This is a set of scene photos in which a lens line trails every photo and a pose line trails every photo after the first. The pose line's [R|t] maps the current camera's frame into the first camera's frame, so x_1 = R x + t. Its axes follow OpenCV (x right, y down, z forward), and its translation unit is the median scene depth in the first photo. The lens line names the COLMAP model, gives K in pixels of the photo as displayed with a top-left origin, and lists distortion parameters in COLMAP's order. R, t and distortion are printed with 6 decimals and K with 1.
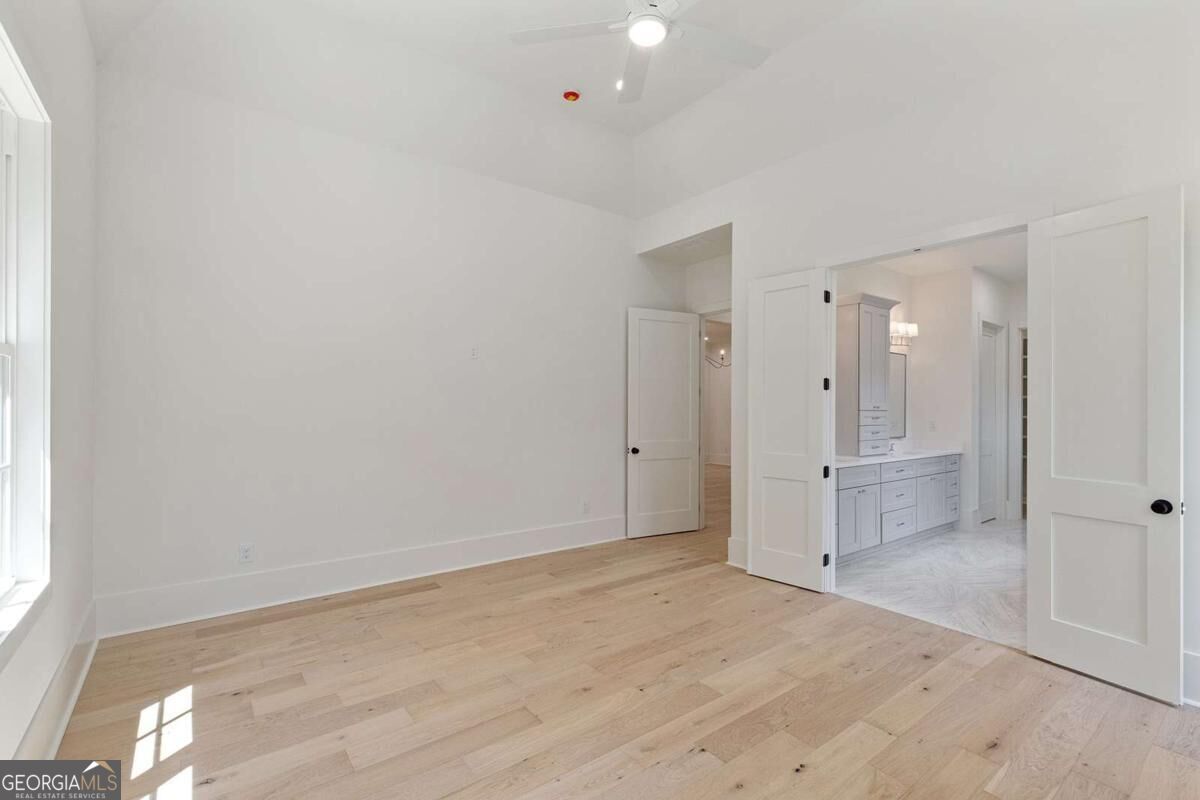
lens RADIAL K [[539.4, 0, 597.6], [0, 539.4, 402.0], [0, 0, 1]] dist [0.003562, 0.000268]
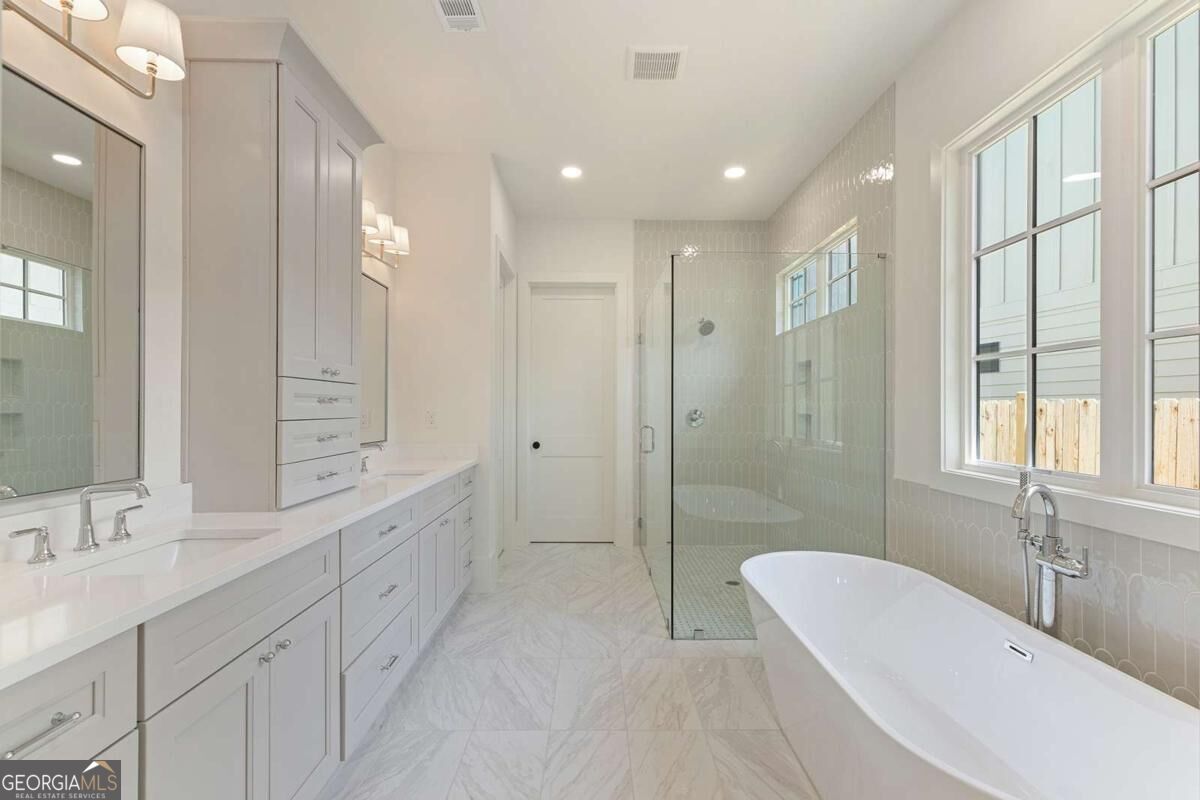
lens RADIAL K [[539.4, 0, 600.5], [0, 539.4, 403.8], [0, 0, 1]] dist [0.003562, 0.000268]
pose [[0.601203, -0.002917, 0.799091, 0.288903], [0.001524, 0.999996, 0.002504, 0.028369], [-0.799095, -0.000288, 0.601205, 0.546348]]
